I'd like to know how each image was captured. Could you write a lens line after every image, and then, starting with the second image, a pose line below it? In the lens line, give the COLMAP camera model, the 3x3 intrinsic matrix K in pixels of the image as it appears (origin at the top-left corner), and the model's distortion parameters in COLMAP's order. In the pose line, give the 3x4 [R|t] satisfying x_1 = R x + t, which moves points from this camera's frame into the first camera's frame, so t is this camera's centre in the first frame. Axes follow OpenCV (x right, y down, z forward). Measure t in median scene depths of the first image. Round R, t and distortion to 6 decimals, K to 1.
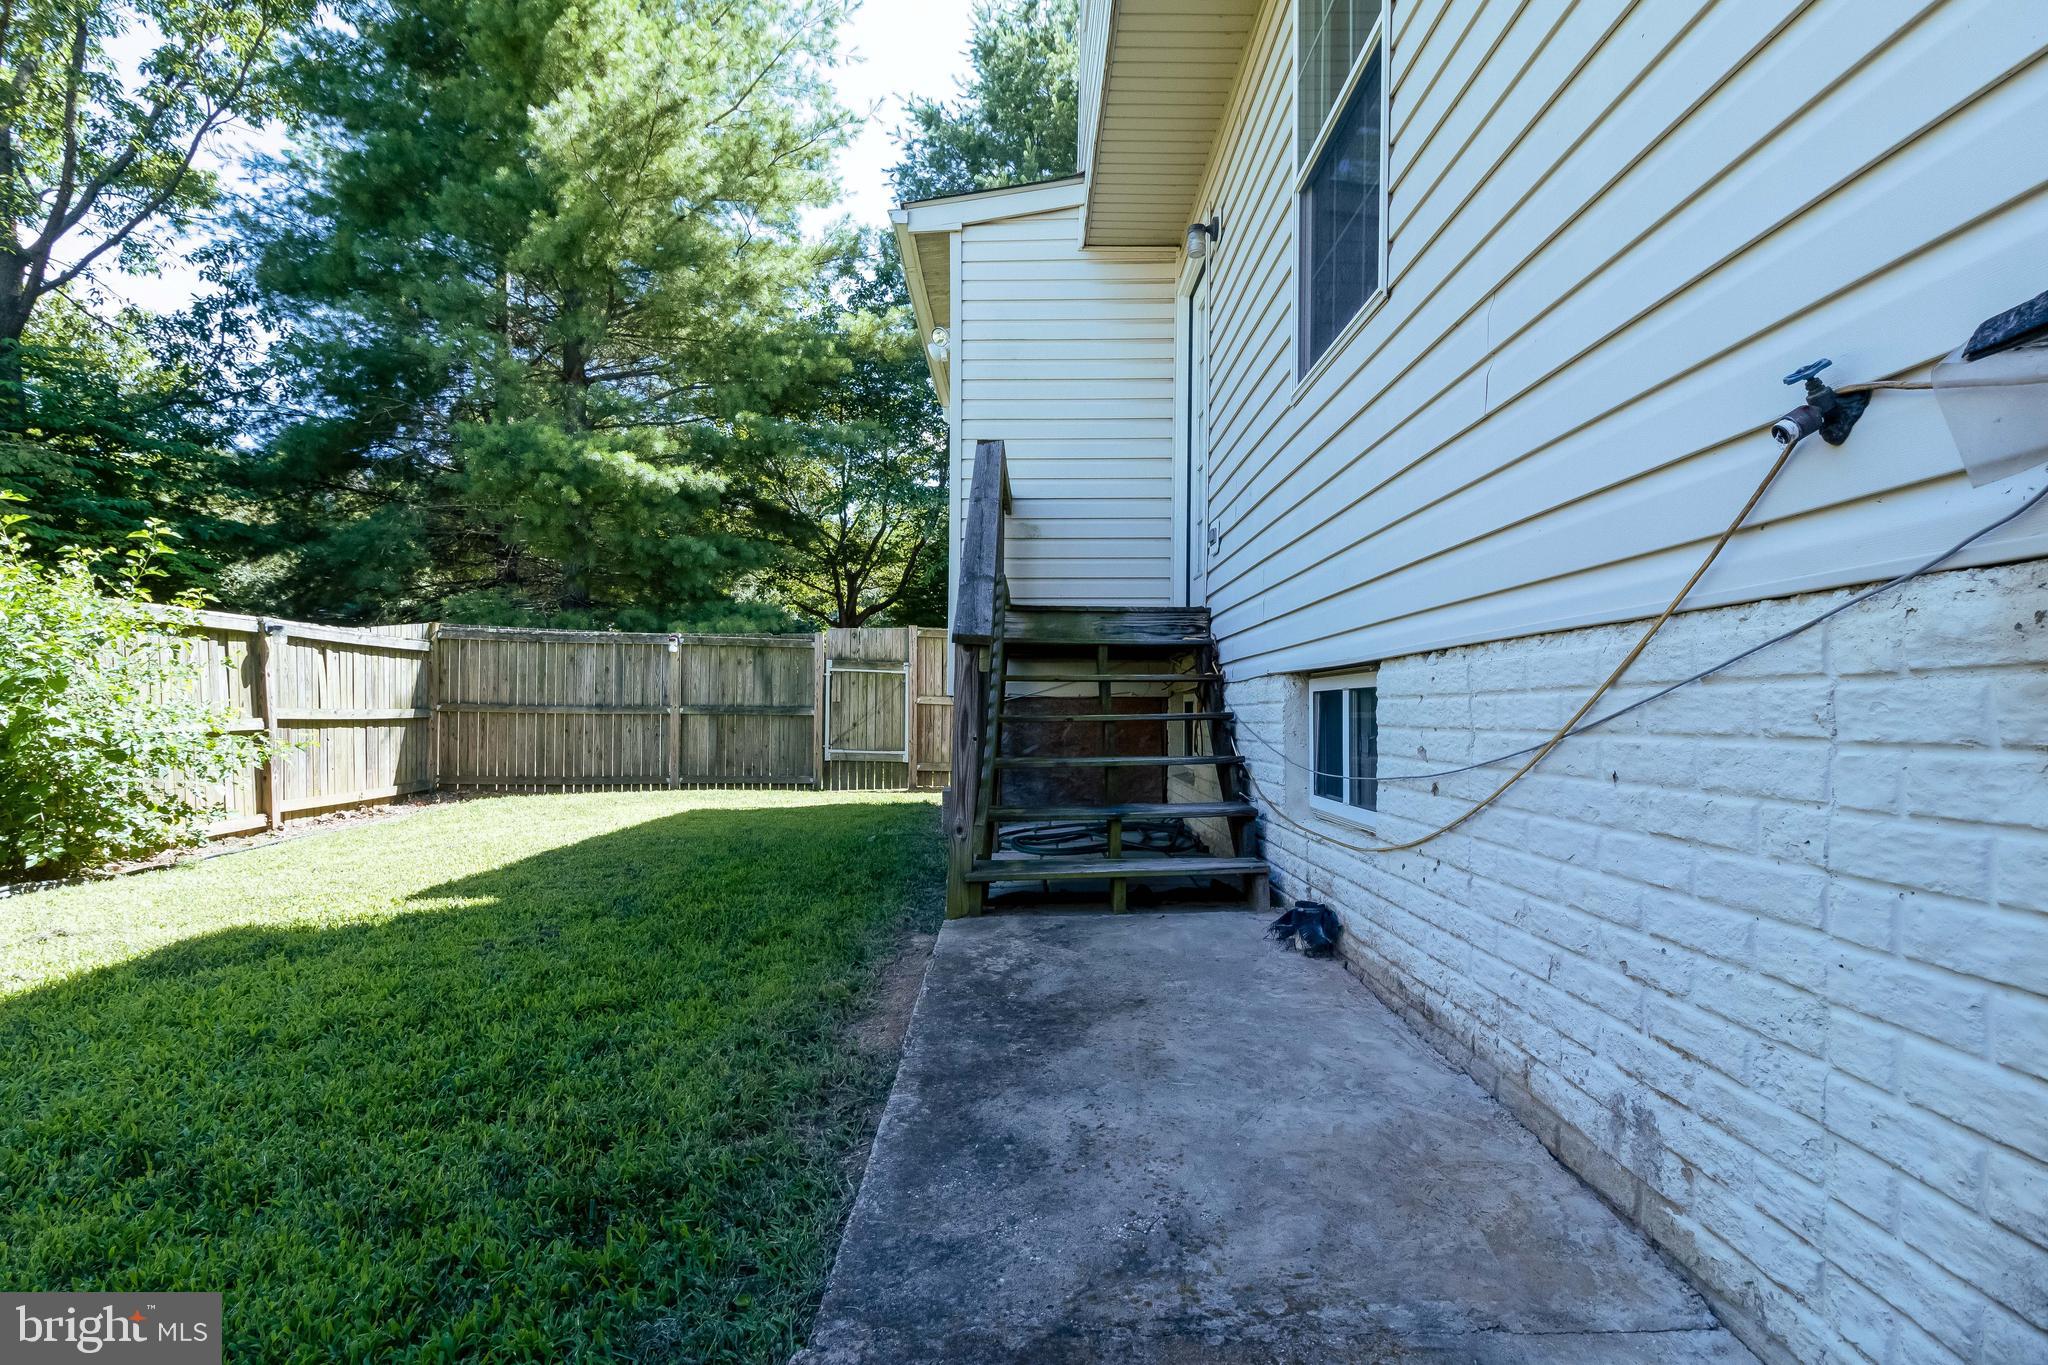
lens RADIAL K [[956.1, 0, 1004.1], [0, 956.1, 710.6], [0, 0, 1]] dist [0.001833, -0.000338]
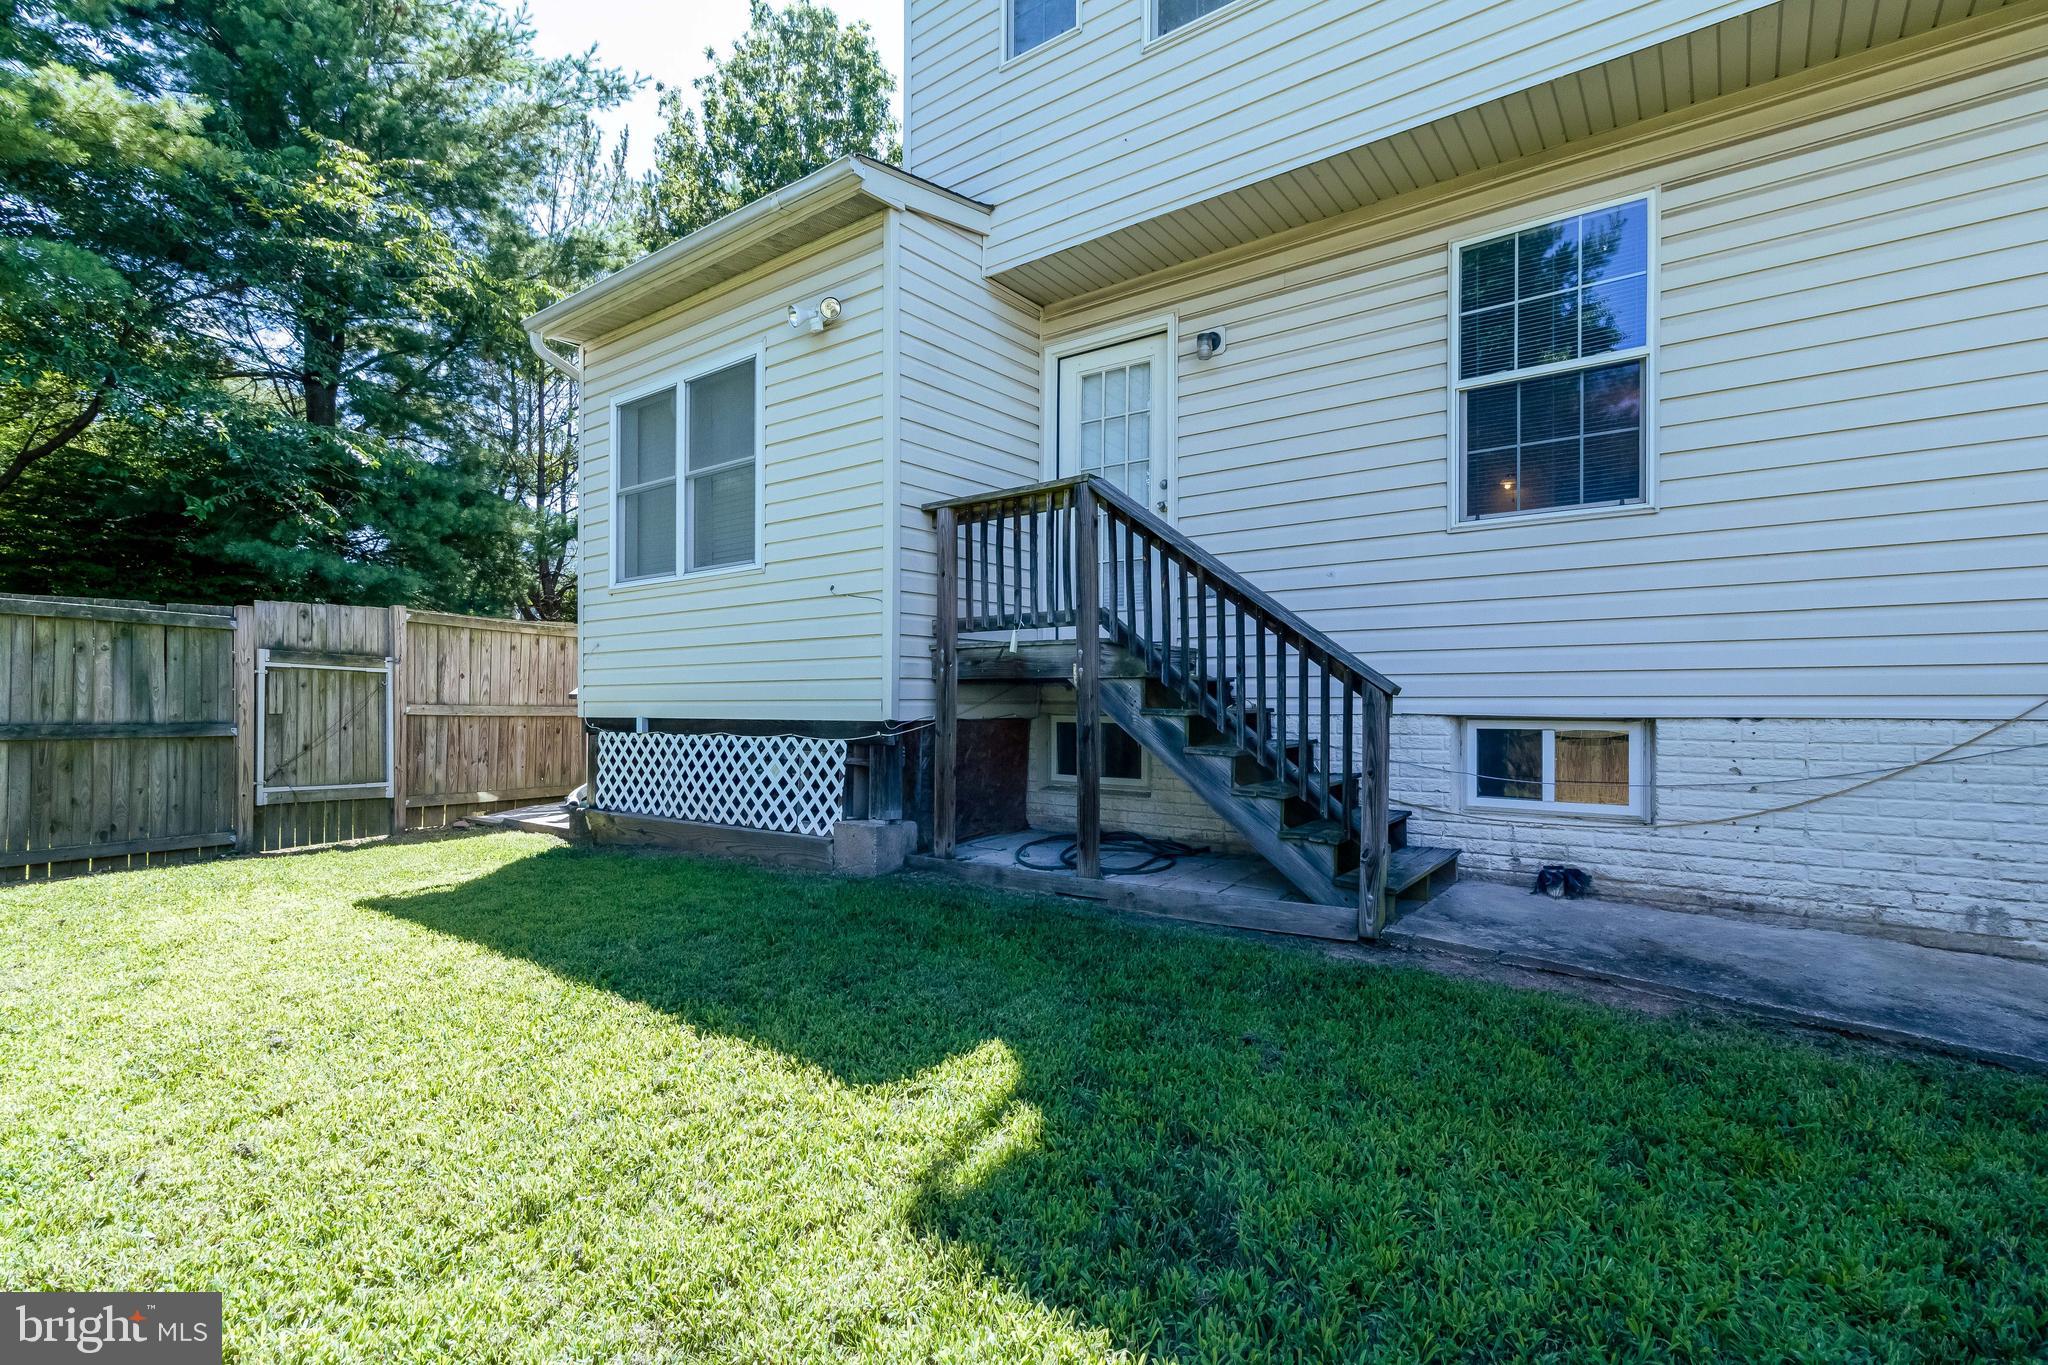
lens RADIAL K [[956.1, 0, 1012.8], [0, 956.1, 692.9], [0, 0, 1]] dist [0.001833, -0.000338]
pose [[0.601357, 0.004593, 0.798967, -0.399640], [-0.000571, 0.999986, -0.005319, -0.020578], [-0.798980, 0.002742, 0.601351, 0.206103]]
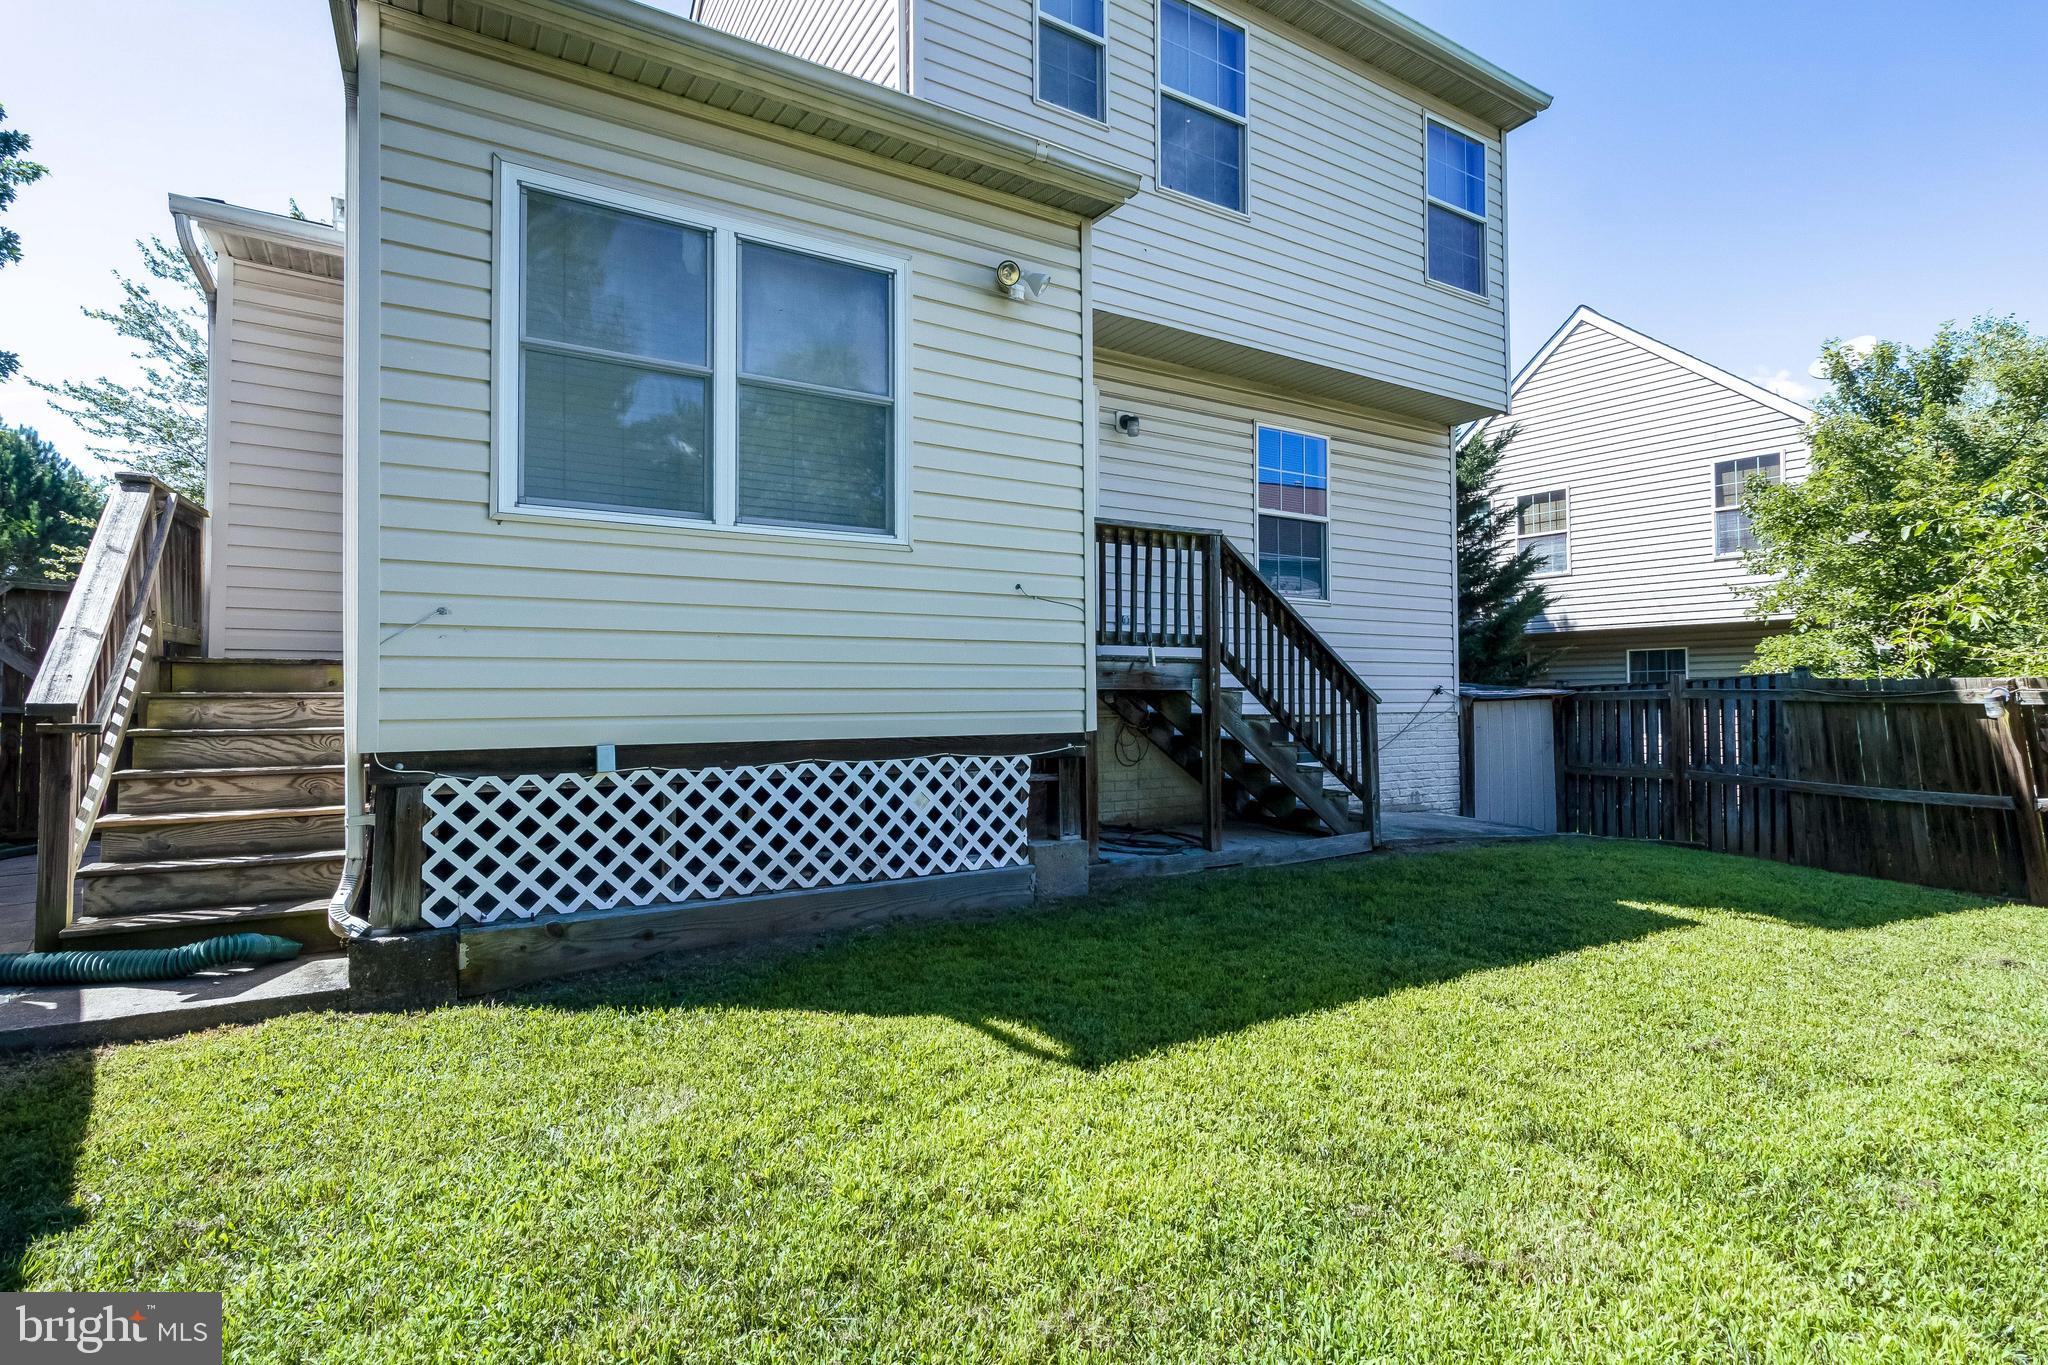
lens RADIAL K [[956.1, 0, 1017.6], [0, 956.1, 680.5], [0, 0, 1]] dist [0.001833, -0.000338]
pose [[-0.505993, 0.018750, 0.862334, -0.444908], [0.001862, 0.999785, -0.020646, -0.024905], [-0.862536, -0.008841, -0.505919, 0.843801]]
